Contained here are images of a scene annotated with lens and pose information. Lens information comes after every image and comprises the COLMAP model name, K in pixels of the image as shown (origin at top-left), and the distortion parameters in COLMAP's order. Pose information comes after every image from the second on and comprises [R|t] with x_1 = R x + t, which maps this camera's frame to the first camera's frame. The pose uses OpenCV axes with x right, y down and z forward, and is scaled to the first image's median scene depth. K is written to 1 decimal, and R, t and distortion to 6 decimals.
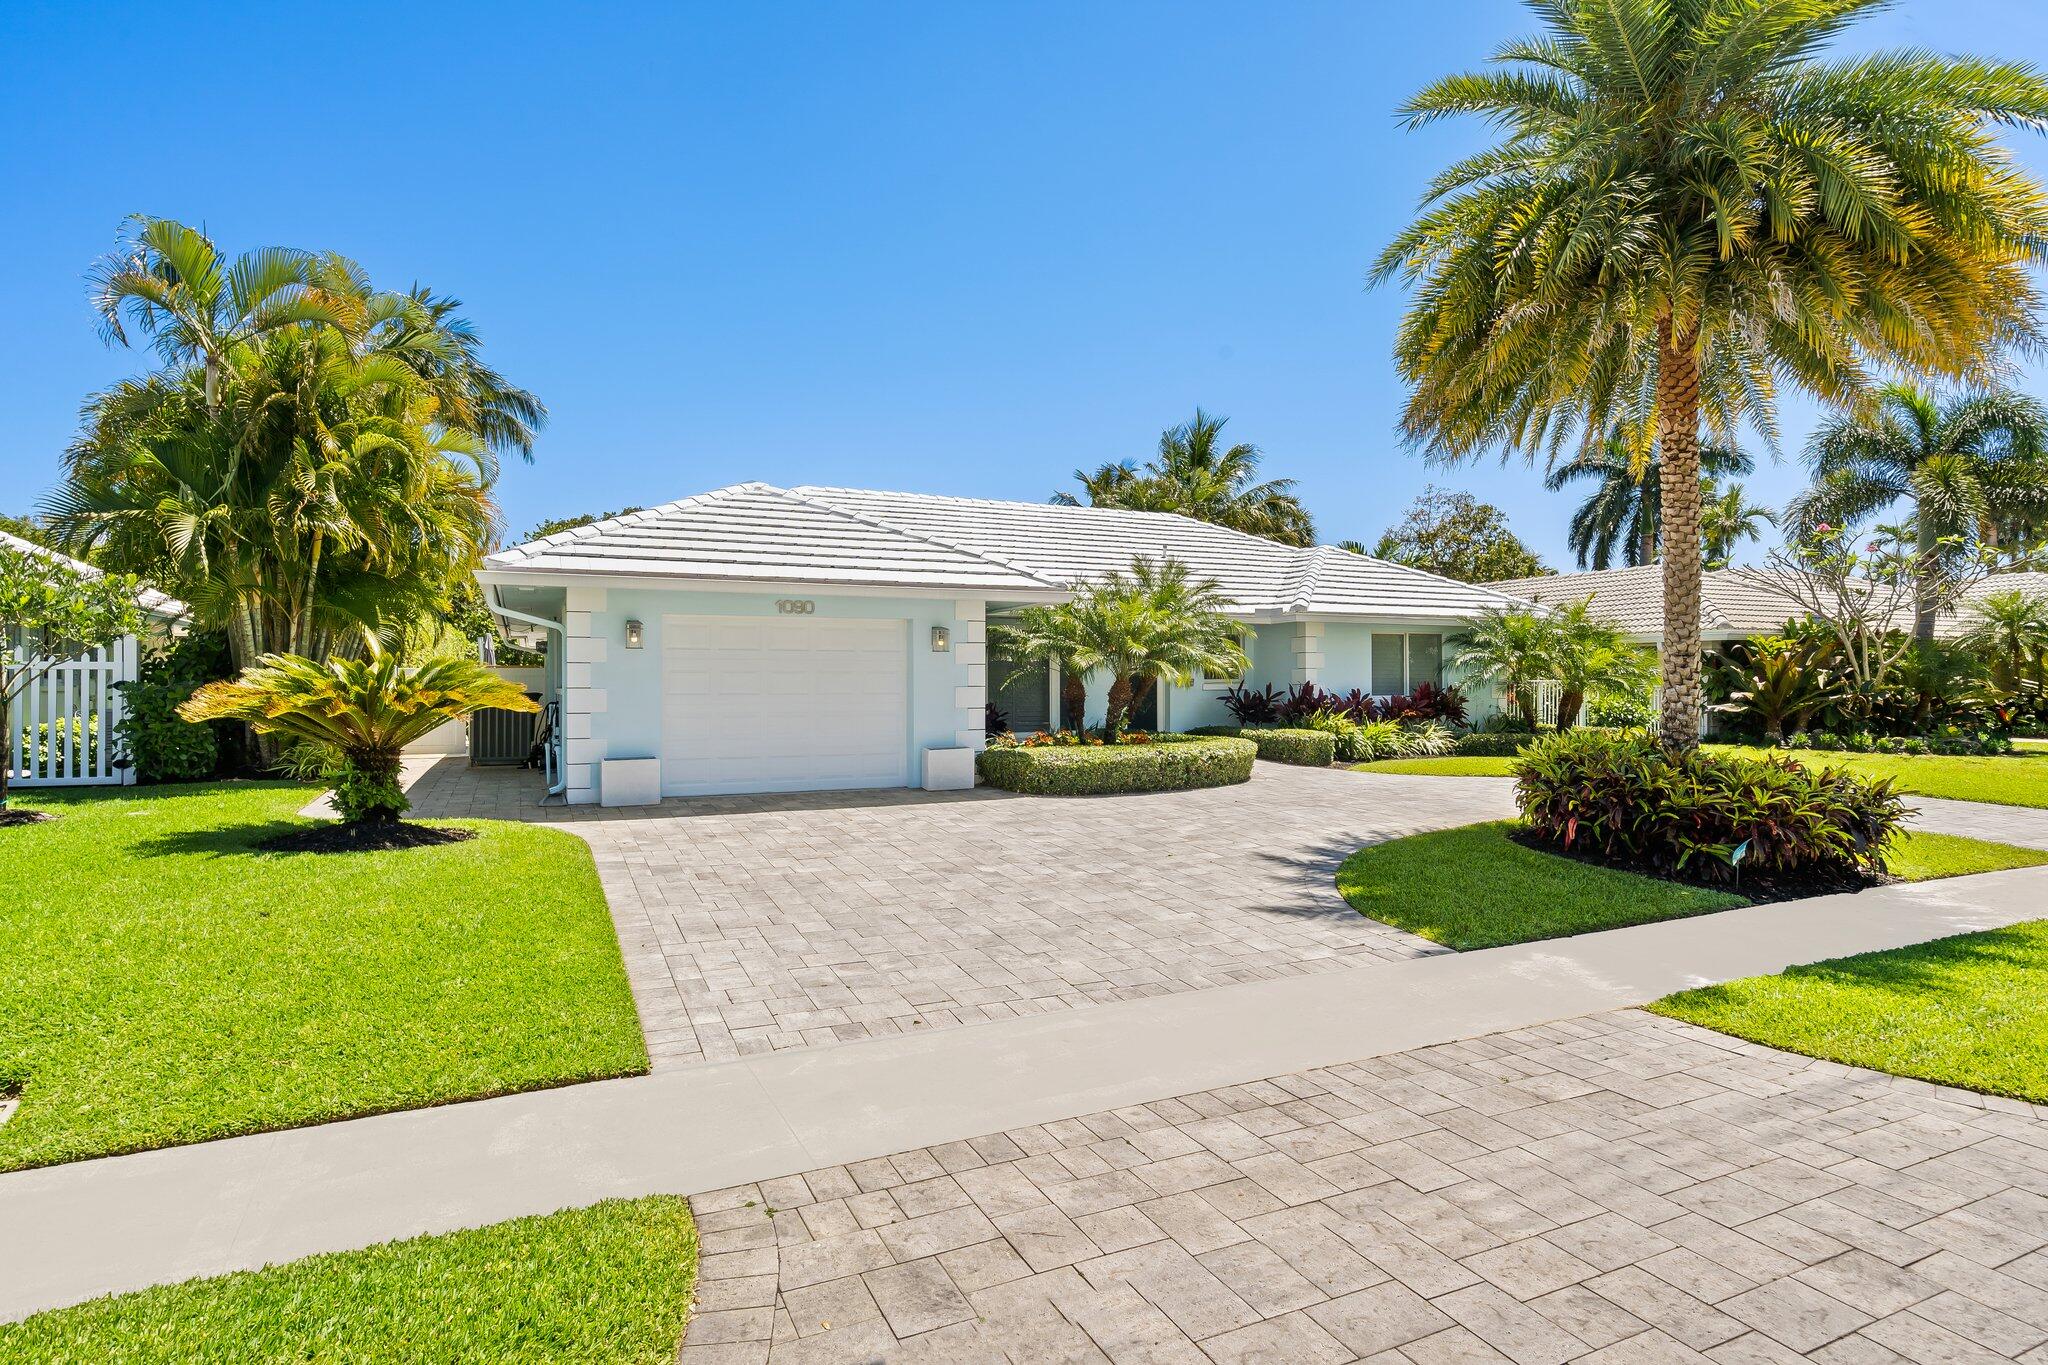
lens RADIAL K [[1046.3, 0, 1029.2], [0, 1046.3, 677.7], [0, 0, 1]] dist [0.002398, 0.001262]
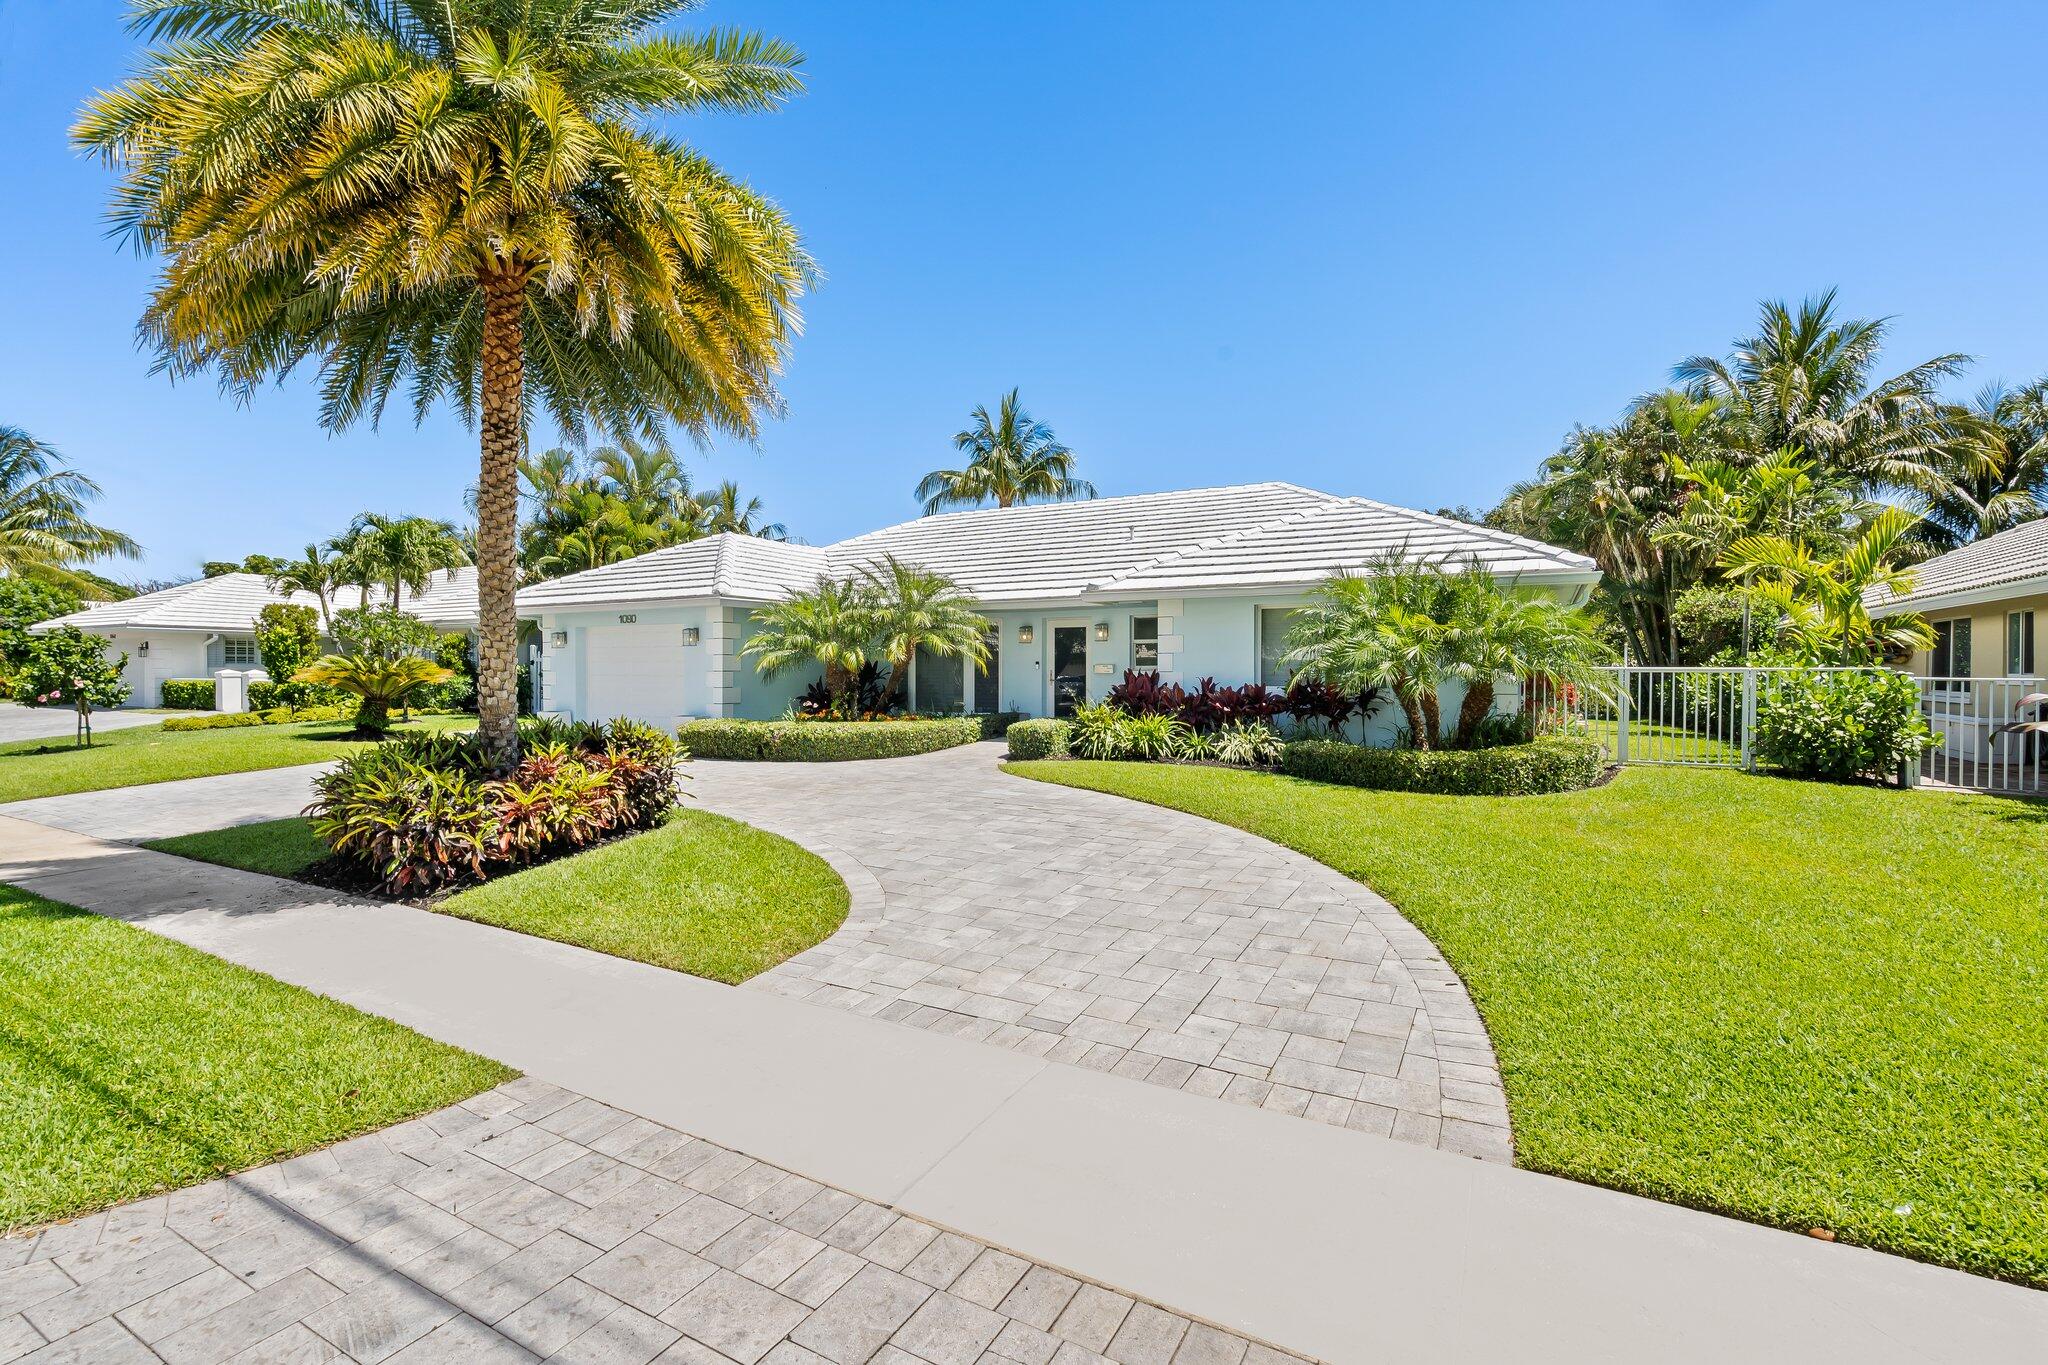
lens RADIAL K [[927.2, 0, 1020.4], [0, 927.2, 689.2], [0, 0, 1]] dist [-0.005932, 0.003287]
pose [[0.581913, 0.015731, -0.813099, 0.914145], [-0.001865, 0.999836, 0.018009, 0.007362], [0.813249, -0.008963, 0.581847, 0.505460]]
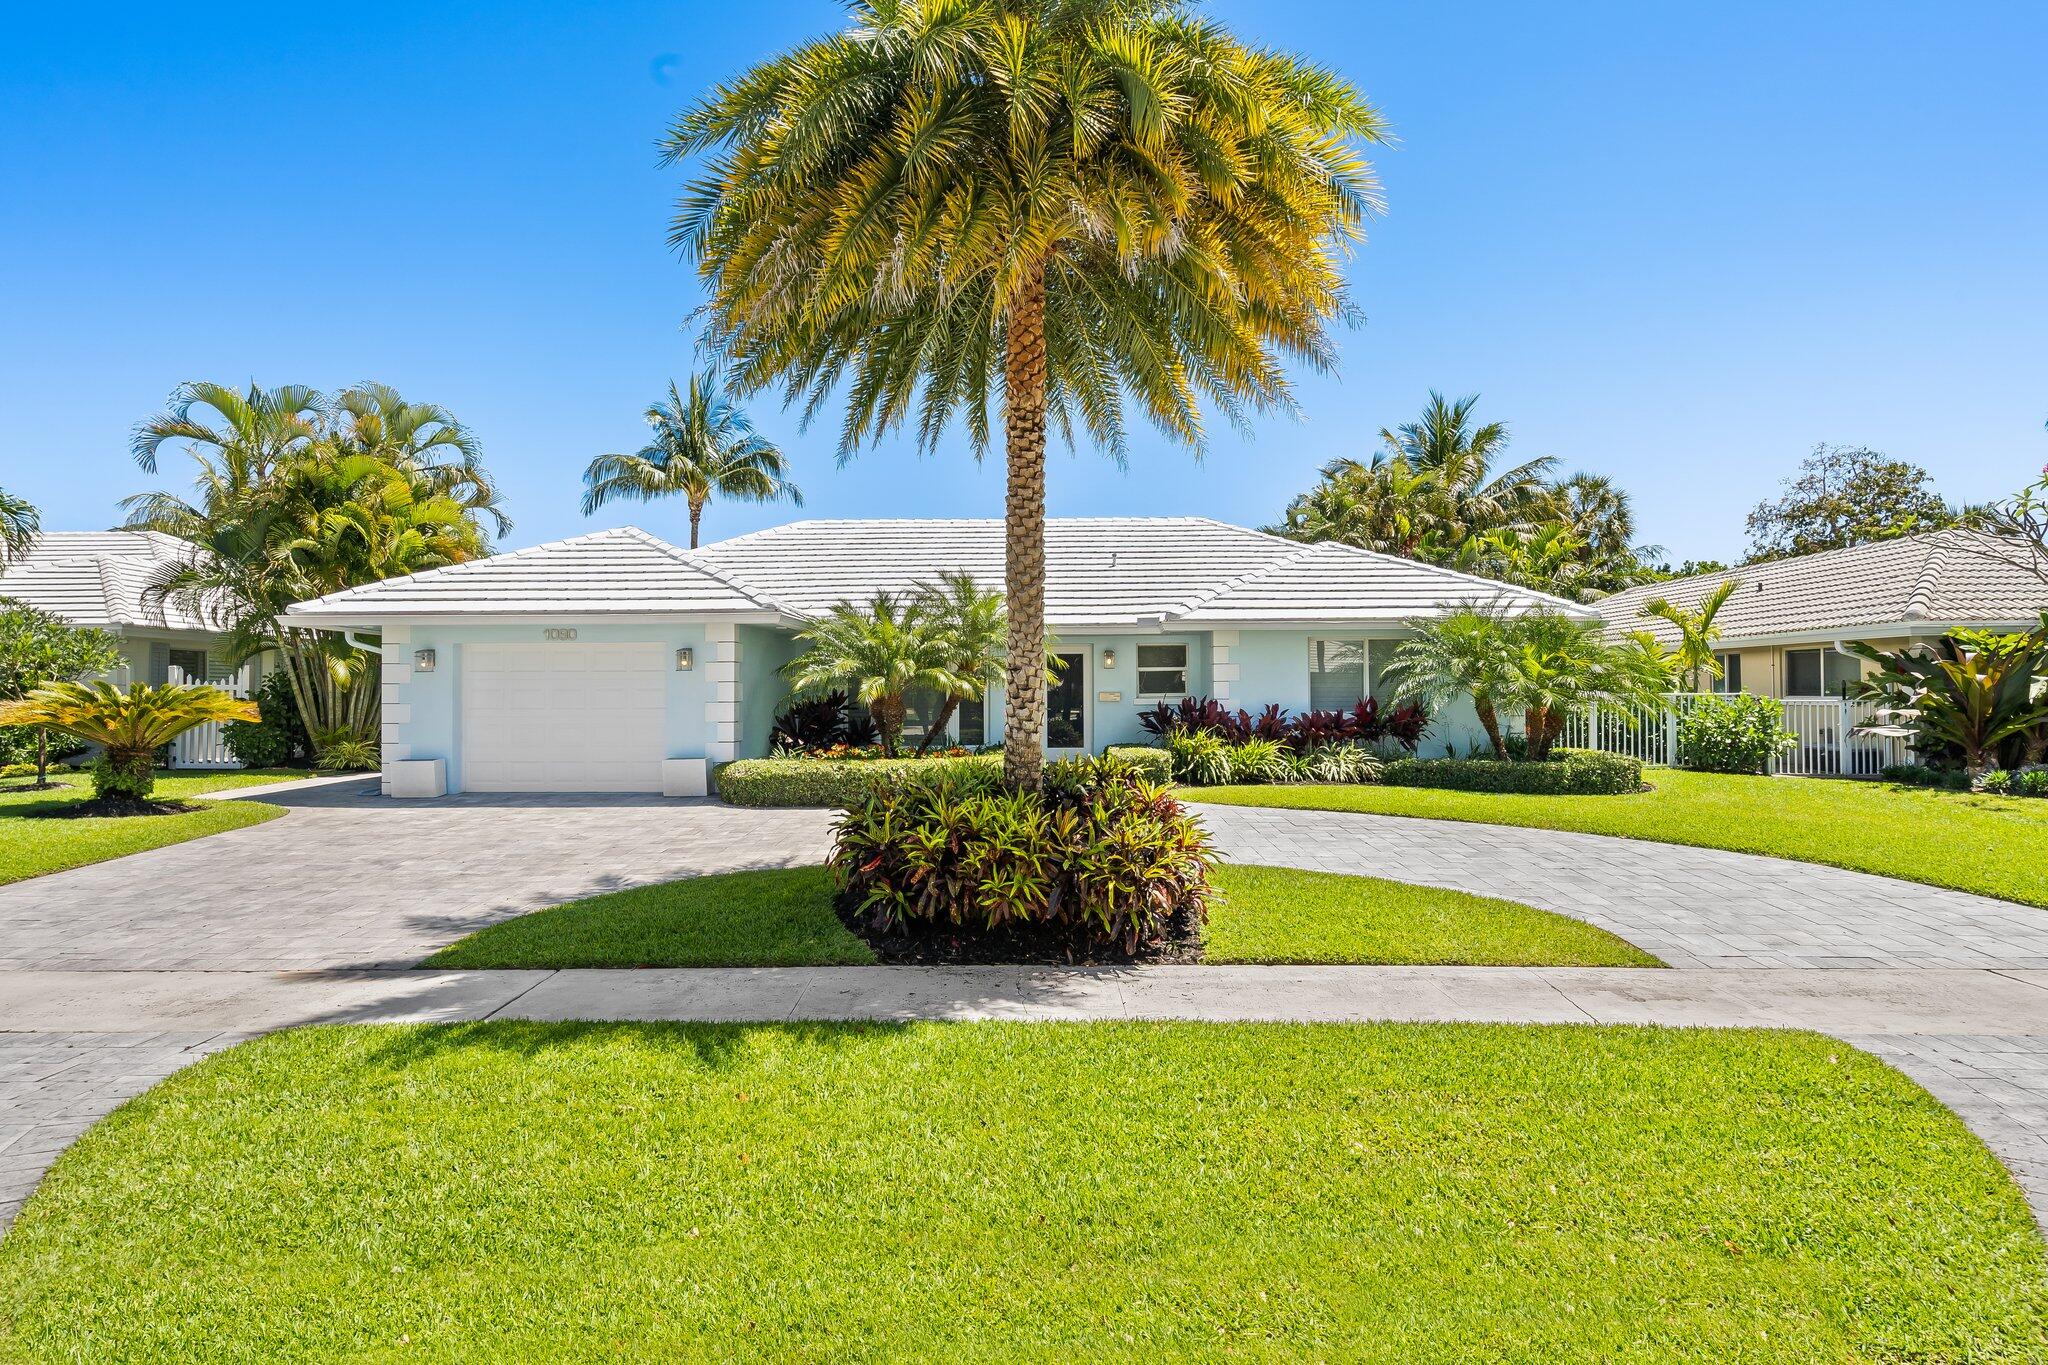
lens RADIAL K [[1046.3, 0, 1028.5], [0, 1046.3, 675.8], [0, 0, 1]] dist [0.002398, 0.001262]
pose [[0.900271, -0.013383, -0.435125, 0.567754], [0.005106, 0.999783, -0.020185, 0.003696], [0.435301, 0.015951, 0.900144, 0.129278]]
